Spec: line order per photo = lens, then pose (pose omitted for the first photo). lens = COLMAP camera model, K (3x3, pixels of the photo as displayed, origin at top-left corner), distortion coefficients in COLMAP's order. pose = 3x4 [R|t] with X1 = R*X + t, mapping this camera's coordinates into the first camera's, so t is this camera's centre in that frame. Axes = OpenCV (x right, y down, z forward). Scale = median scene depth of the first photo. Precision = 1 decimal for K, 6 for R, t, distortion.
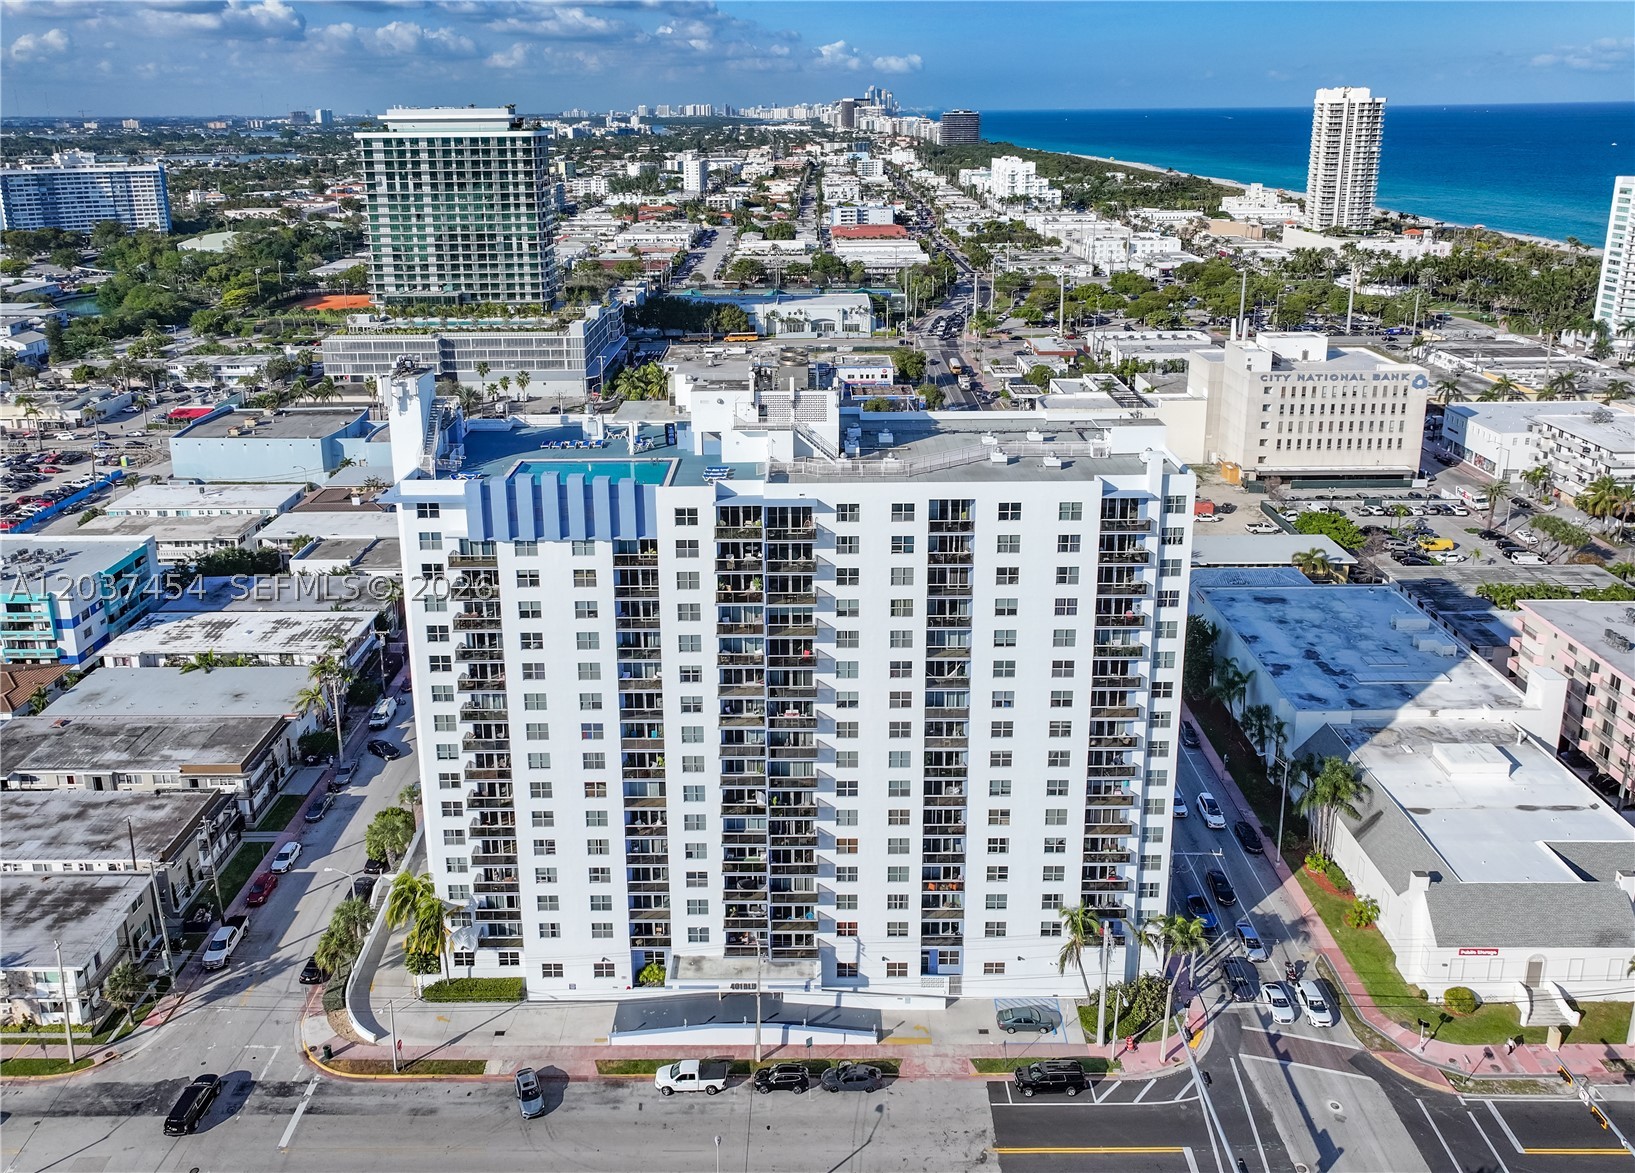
lens RADIAL K [[1214.5, 0, 816.1], [0, 1214.5, 425.1], [0, 0, 1]] dist [0.003312, -0.003490]
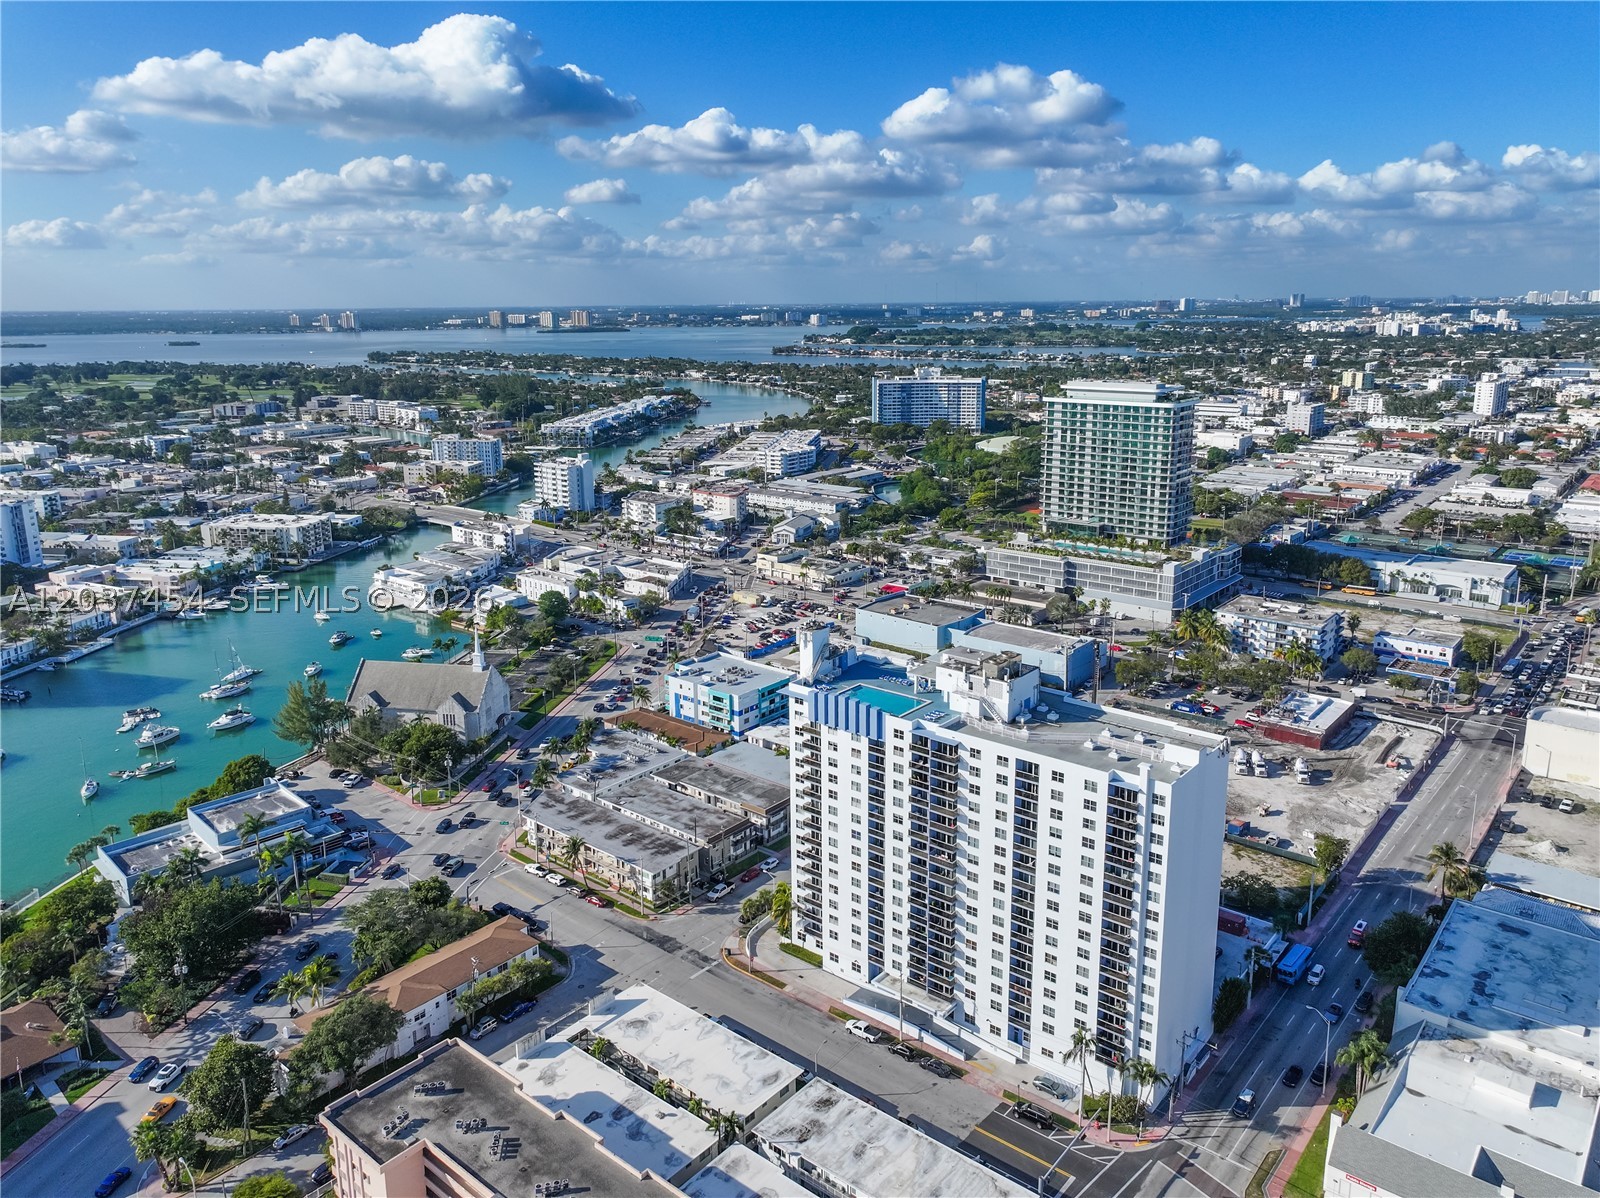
lens RADIAL K [[1140.7, 0, 800.0], [0, 1140.7, 599.0], [0, 0, 1]] dist [-0.003840, -0.006112]
pose [[0.767810, 0.162352, -0.619765, 0.737707], [-0.158668, 0.985411, 0.061567, -0.189984], [0.620719, 0.051065, 0.782369, -0.422532]]
